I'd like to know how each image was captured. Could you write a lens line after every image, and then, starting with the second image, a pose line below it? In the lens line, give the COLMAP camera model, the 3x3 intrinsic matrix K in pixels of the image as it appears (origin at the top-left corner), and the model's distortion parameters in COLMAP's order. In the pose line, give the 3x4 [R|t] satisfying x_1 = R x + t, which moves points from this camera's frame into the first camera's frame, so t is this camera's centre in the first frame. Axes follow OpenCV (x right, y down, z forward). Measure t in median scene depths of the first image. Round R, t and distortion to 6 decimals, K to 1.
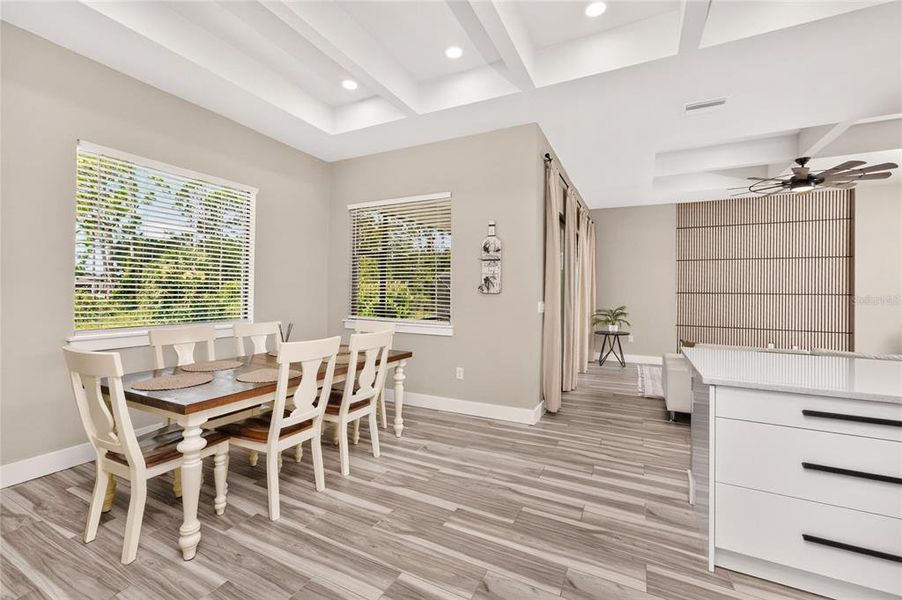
lens RADIAL K [[368.4, 0, 451.7], [0, 368.4, 294.0], [0, 0, 1]] dist [-0.014534, 0.000470]
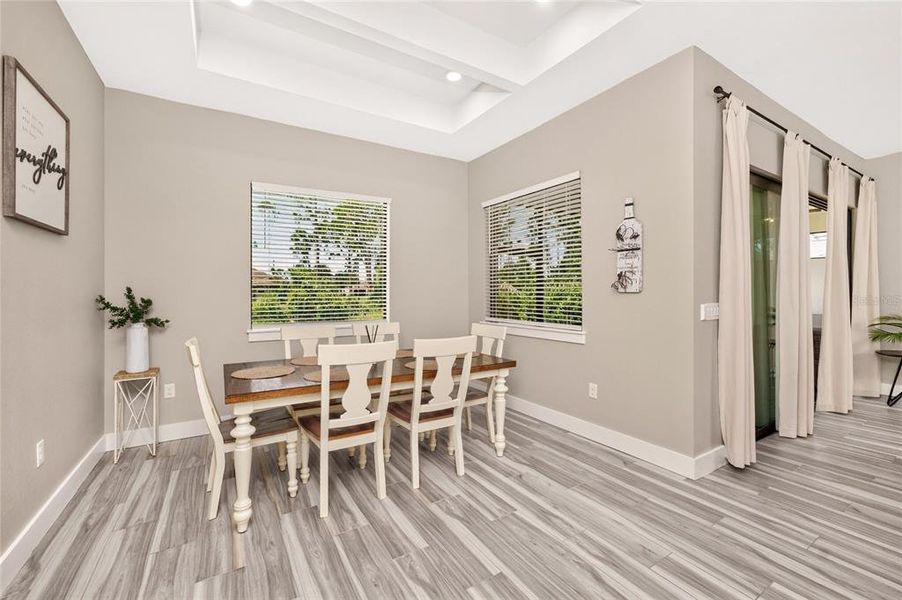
lens RADIAL K [[361.5, 0, 451.1], [0, 361.5, 295.4], [0, 0, 1]] dist [0.000043, 0.003443]
pose [[0.854087, -0.008863, -0.520055, 0.249140], [0.010701, 0.999943, 0.000533, -0.002116], [0.520021, -0.006021, 0.854132, 0.222635]]
